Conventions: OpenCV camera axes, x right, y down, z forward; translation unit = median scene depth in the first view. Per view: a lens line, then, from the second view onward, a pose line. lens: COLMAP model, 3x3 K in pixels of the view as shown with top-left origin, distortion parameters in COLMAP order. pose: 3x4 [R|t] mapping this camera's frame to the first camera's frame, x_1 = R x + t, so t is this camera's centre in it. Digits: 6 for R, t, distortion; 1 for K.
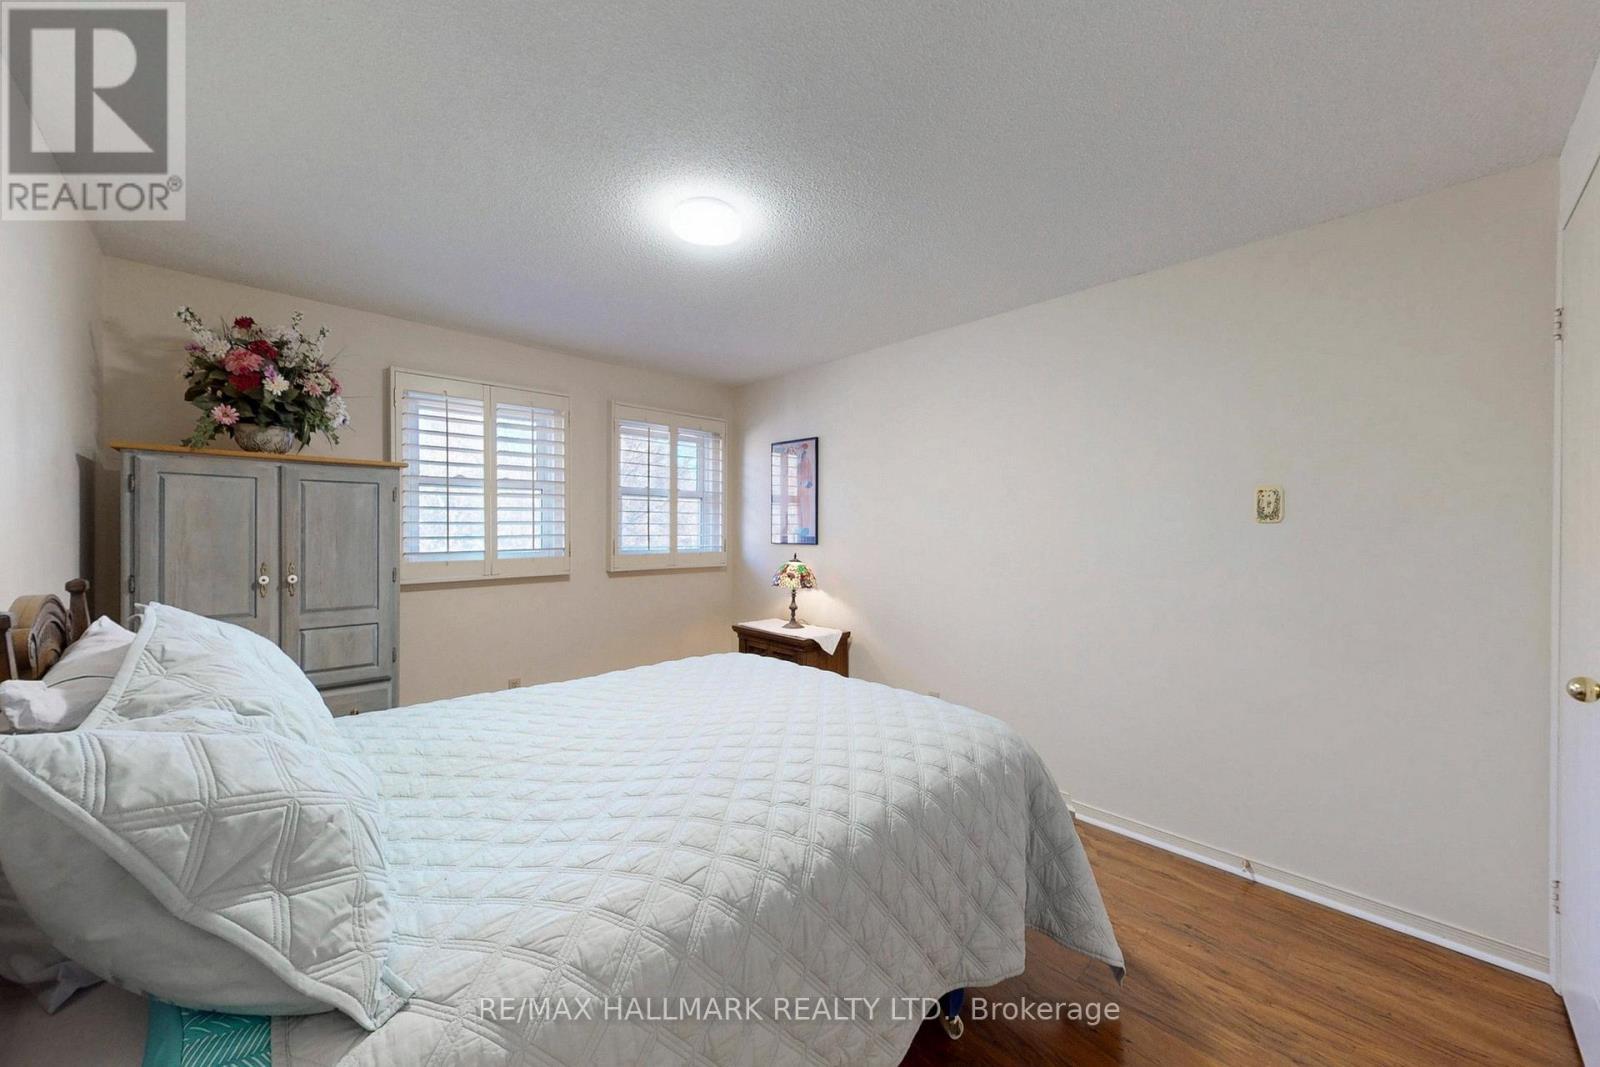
lens RADIAL K [[577.6, 0, 796.5], [0, 577.6, 536.5], [0, 0, 1]] dist [-0.001368, 0.000023]
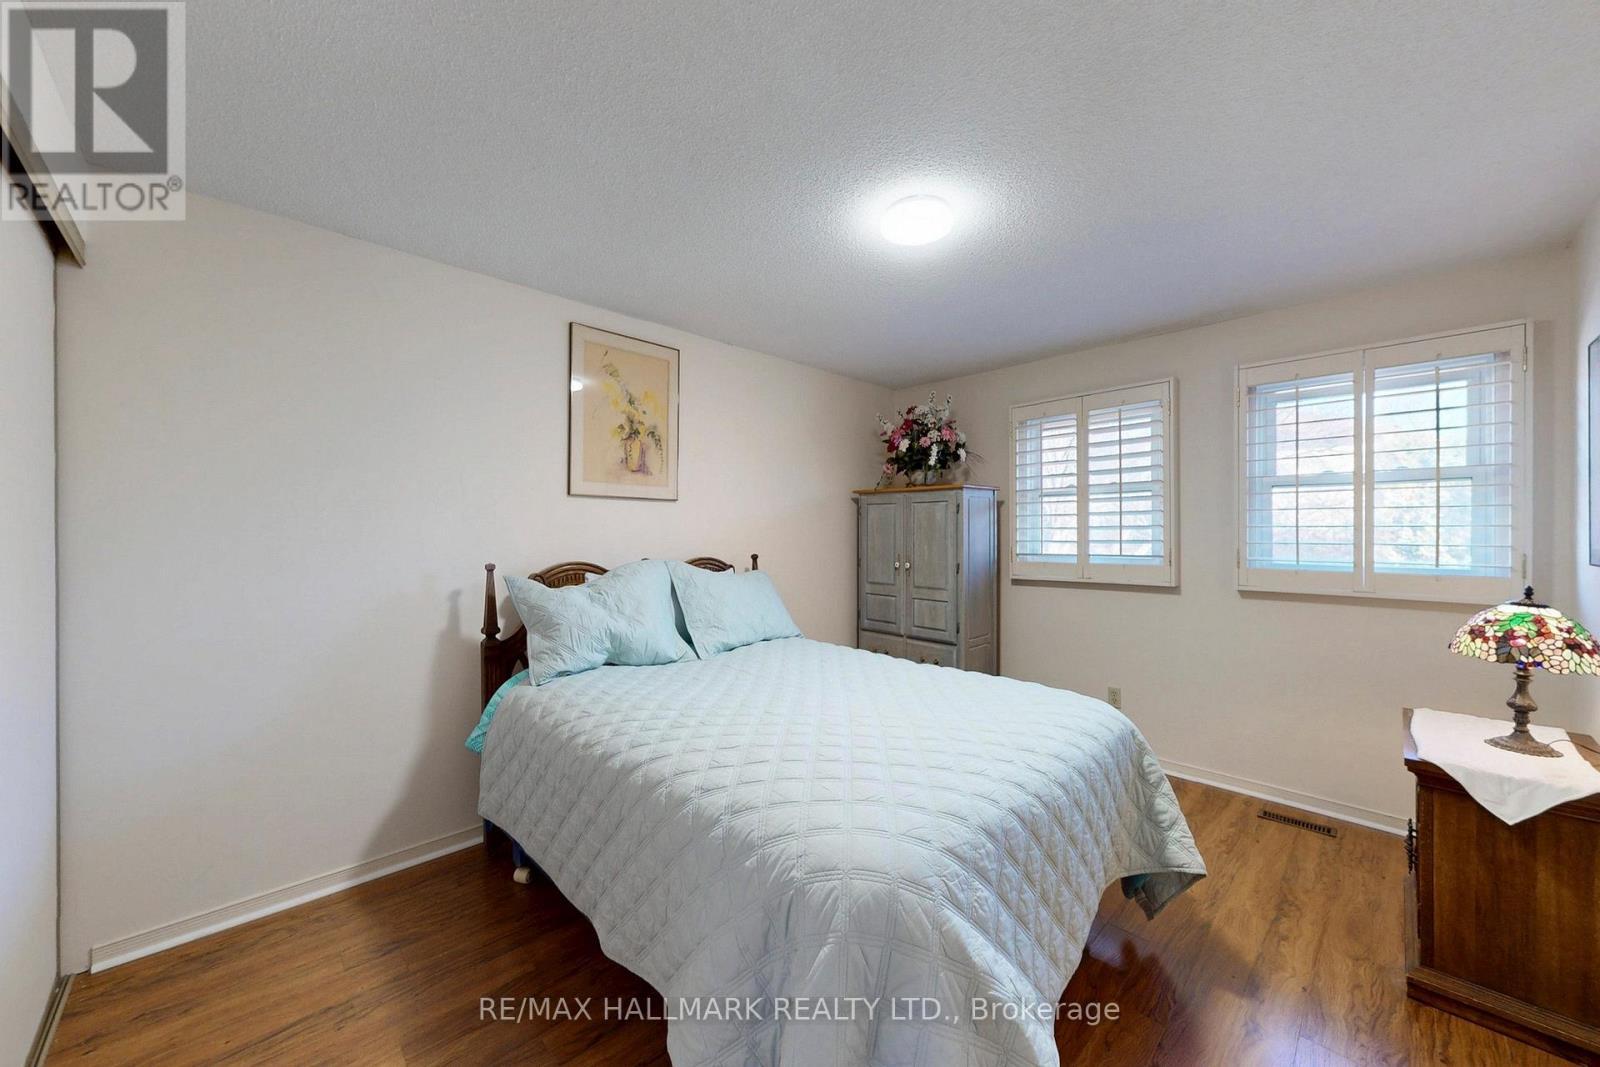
lens RADIAL K [[577.6, 0, 799.8], [0, 577.6, 531.6], [0, 0, 1]] dist [-0.001368, 0.000023]
pose [[0.019490, -0.003156, -0.999805, 0.491328], [-0.014583, 0.999888, -0.003441, -0.005786], [0.999704, 0.014647, 0.019441, 0.466130]]
